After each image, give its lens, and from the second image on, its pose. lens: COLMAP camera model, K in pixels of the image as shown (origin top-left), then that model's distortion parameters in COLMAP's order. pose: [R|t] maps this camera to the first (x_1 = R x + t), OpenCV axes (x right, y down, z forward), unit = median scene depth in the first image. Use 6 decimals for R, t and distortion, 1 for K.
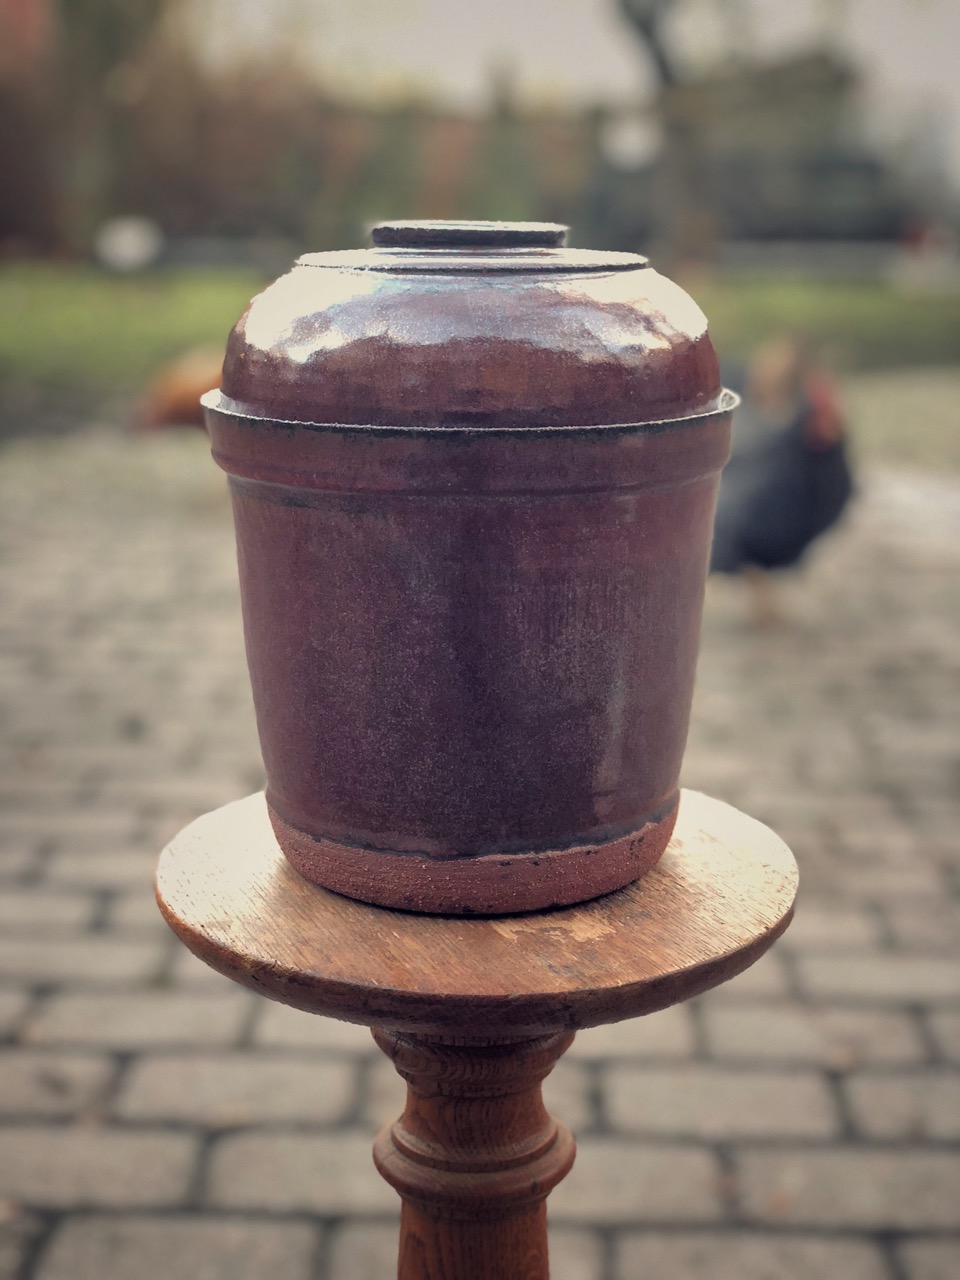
lens RADIAL K [[1969.0, 0, 480.0], [0, 1969.0, 640.0], [0, 0, 1]] dist [-0.882076, 0.038894]
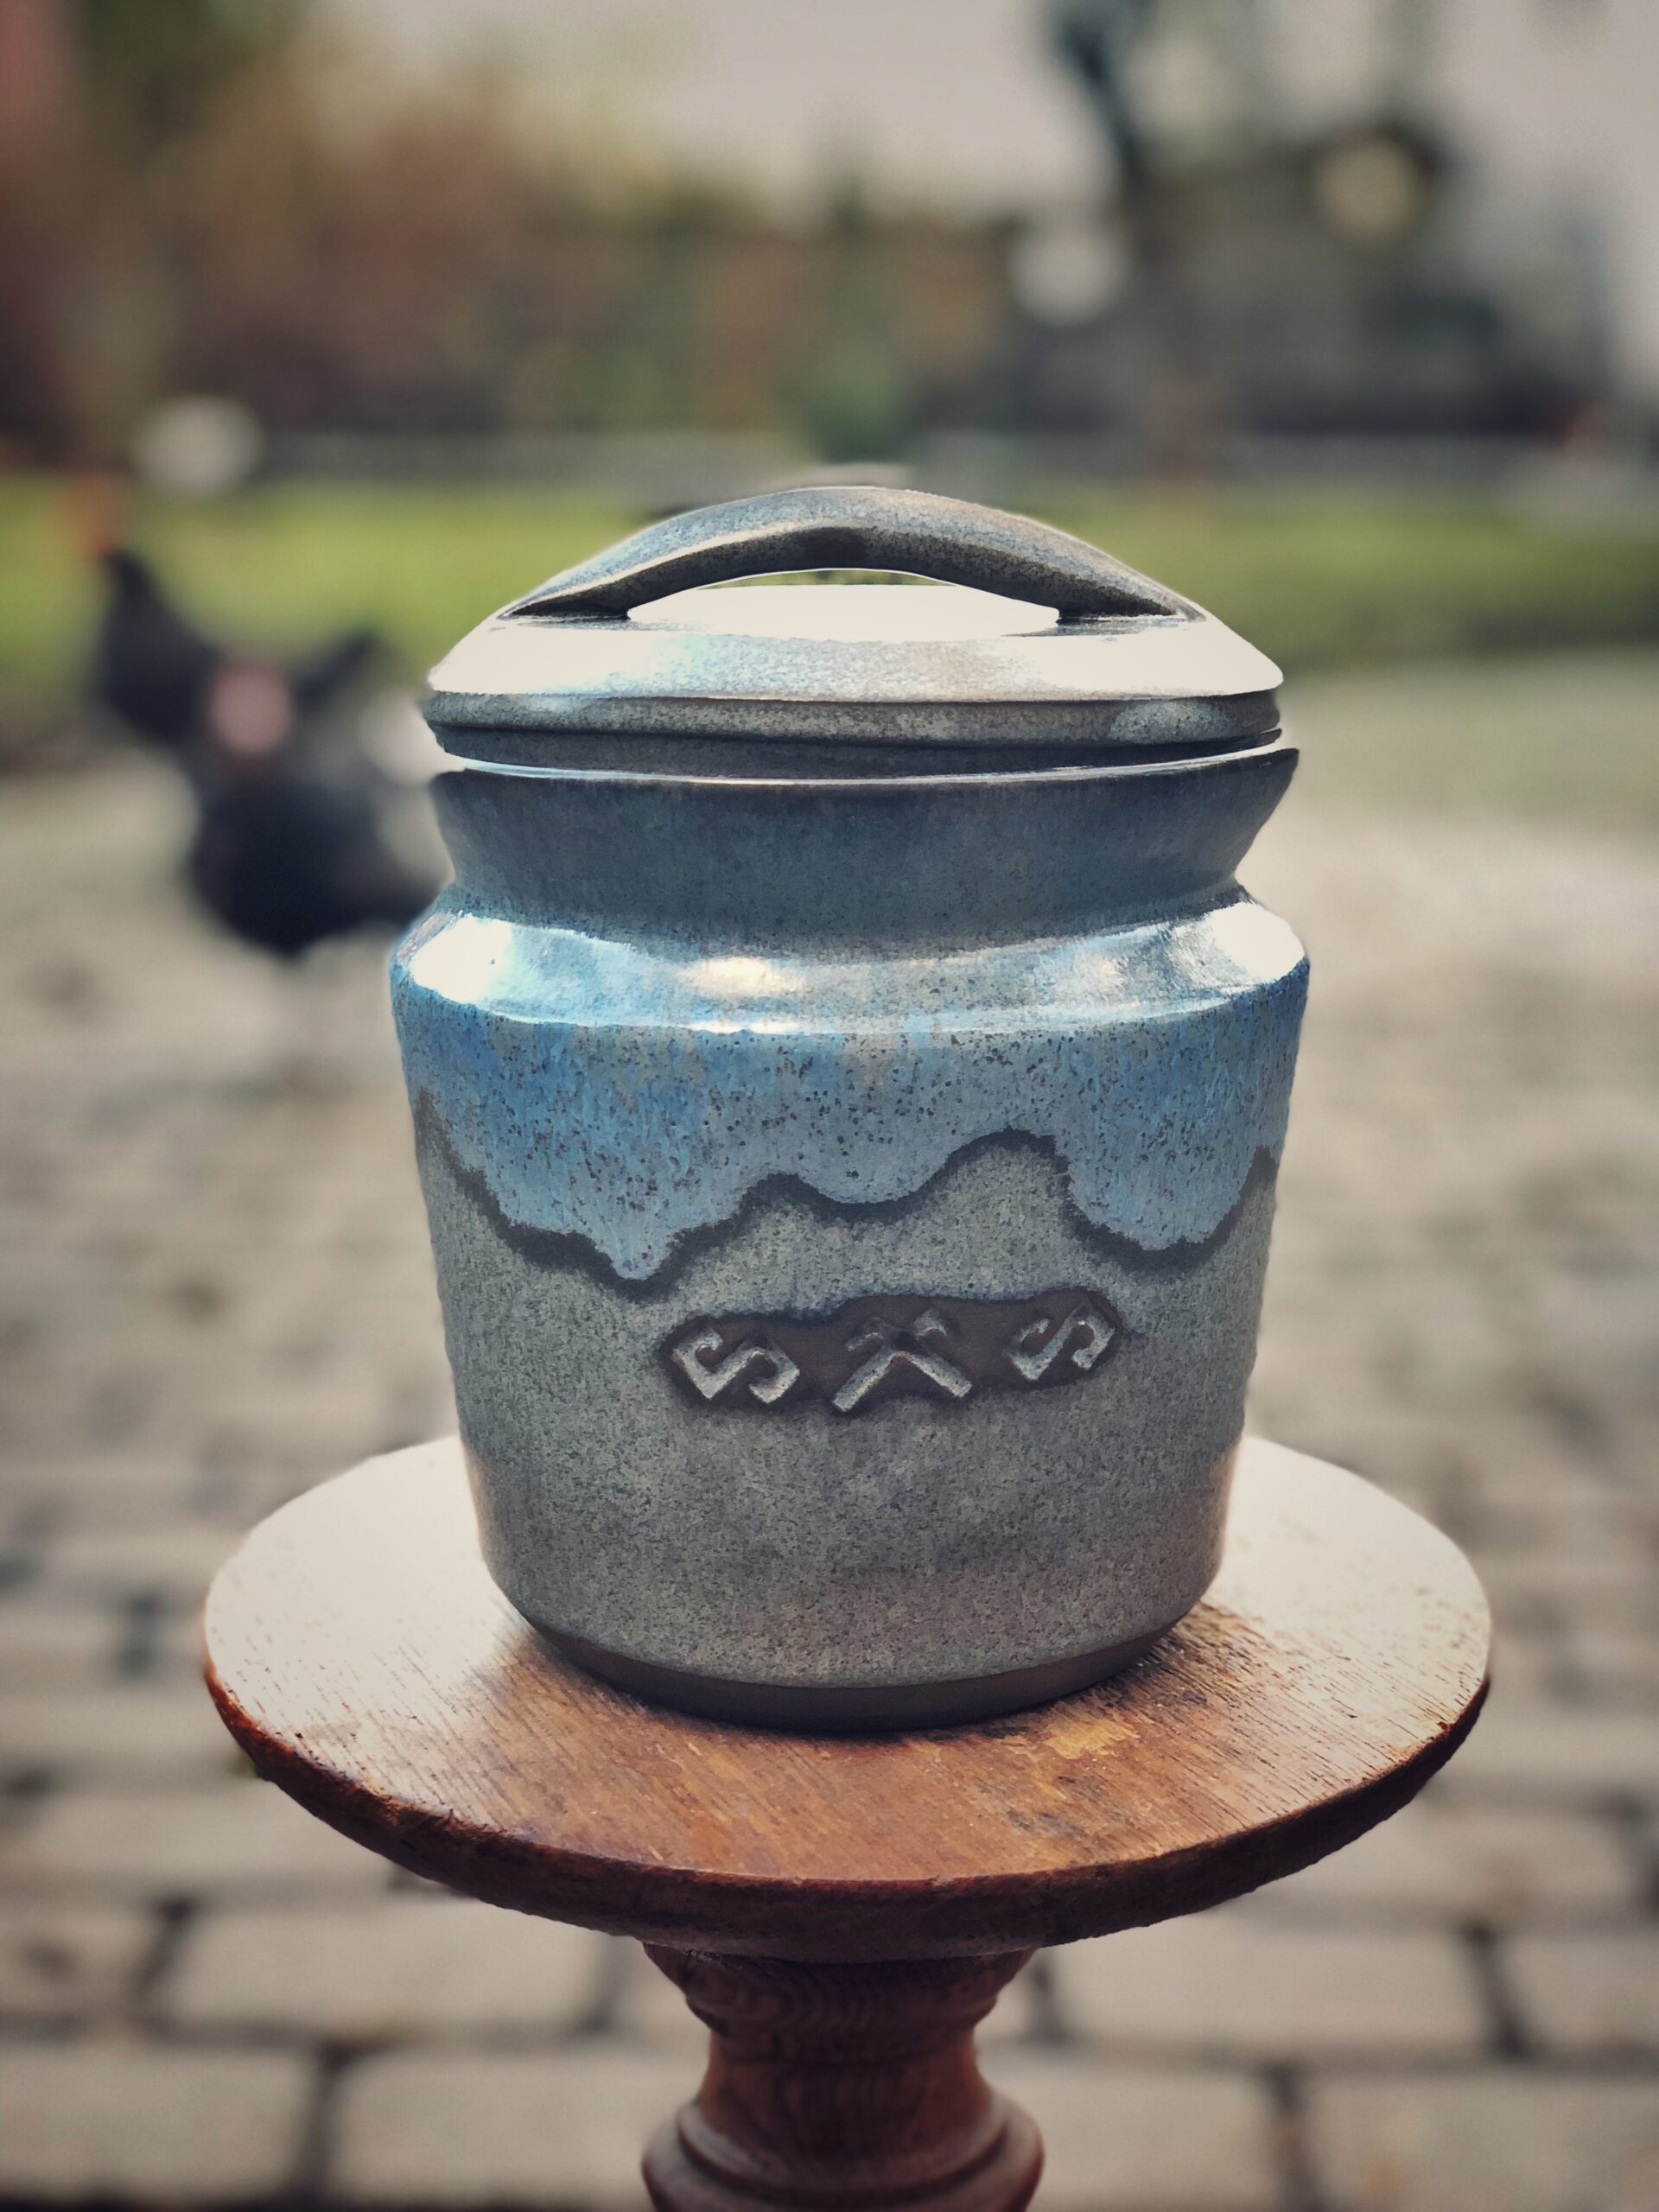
lens RADIAL K [[3320.9, 0, 835.3], [0, 3320.9, 1073.1], [0, 0, 1]] dist [-0.886325, 0.617484]
pose [[0.999929, -0.001228, 0.011894, -0.017216], [0.001474, 0.999784, -0.020725, -0.002234], [-0.011866, 0.020741, 0.999714, 0.183329]]
